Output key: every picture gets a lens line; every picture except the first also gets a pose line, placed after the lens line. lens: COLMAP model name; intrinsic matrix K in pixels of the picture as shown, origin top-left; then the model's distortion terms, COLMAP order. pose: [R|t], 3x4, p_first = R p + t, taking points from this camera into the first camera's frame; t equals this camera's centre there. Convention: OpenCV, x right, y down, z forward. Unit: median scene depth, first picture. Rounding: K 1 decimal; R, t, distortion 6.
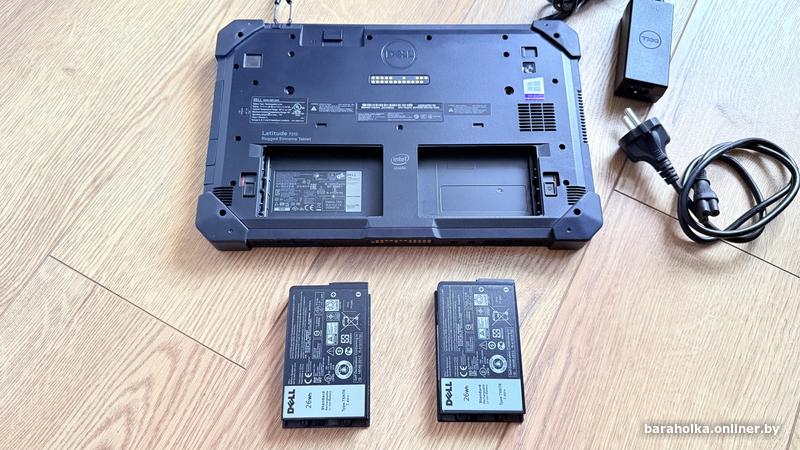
lens RADIAL K [[579.4, 0, 401.4], [0, 579.4, 226.3], [0, 0, 1]] dist [0.035665, -0.074835]
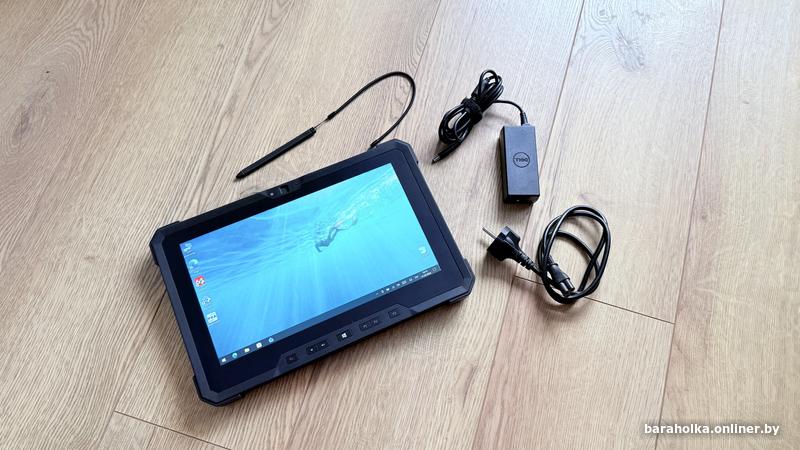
lens RADIAL K [[579.4, 0, 401.4], [0, 579.4, 226.3], [0, 0, 1]] dist [0.035665, -0.074835]
pose [[0.980695, -0.181994, 0.071528, 0.022537], [0.178795, 0.982671, 0.048884, -0.308185], [-0.079185, -0.035151, 0.996240, -0.360601]]
